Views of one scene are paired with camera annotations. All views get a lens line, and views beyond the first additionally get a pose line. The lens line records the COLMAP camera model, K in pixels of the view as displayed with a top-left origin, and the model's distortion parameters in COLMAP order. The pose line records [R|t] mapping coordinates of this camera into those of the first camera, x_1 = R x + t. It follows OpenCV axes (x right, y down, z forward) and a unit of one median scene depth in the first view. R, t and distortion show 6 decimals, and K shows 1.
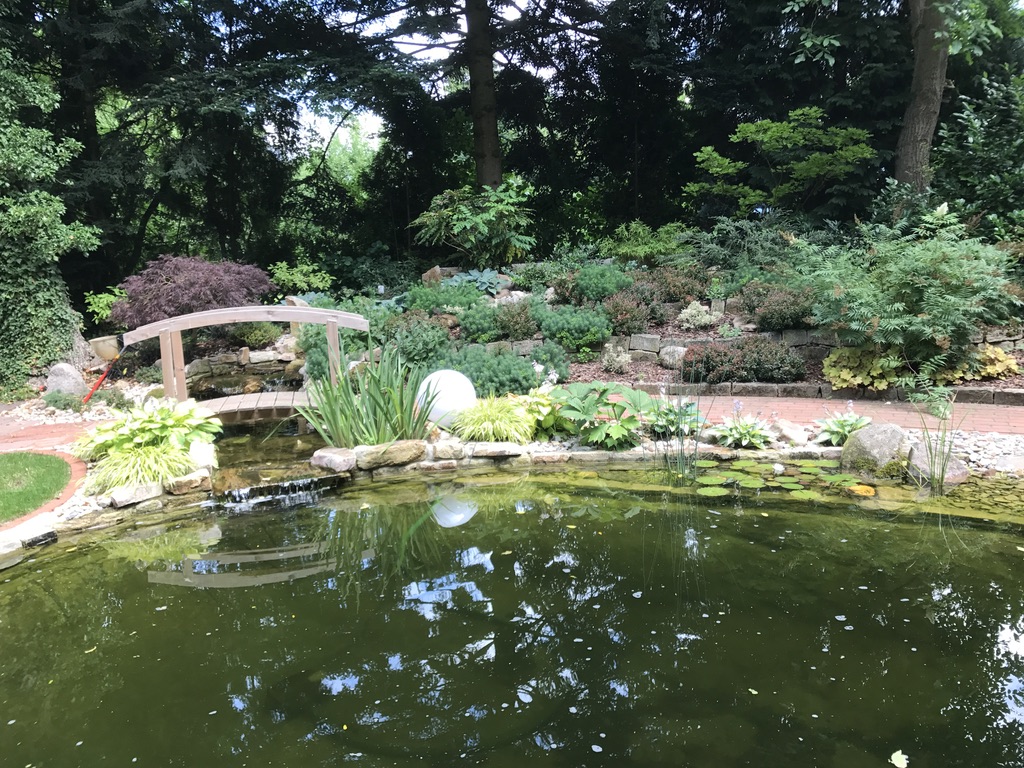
lens RADIAL K [[842.9, 0, 514.6], [0, 842.9, 360.3], [0, 0, 1]] dist [0.056826, -0.076705]
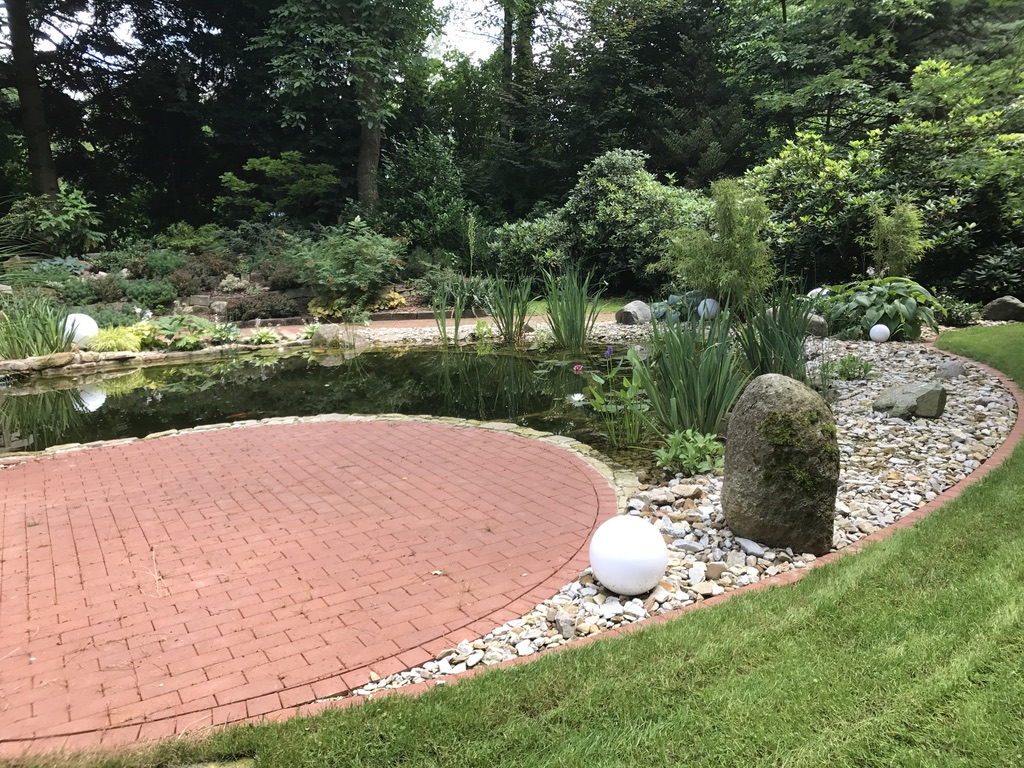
lens RADIAL K [[842.9, 0, 509.7], [0, 842.9, 385.6], [0, 0, 1]] dist [0.056826, -0.076705]
pose [[0.863749, -0.089444, 0.495921, -0.139929], [0.075134, 0.995980, 0.048773, 0.099587], [-0.498290, -0.004868, 0.866997, -0.635680]]
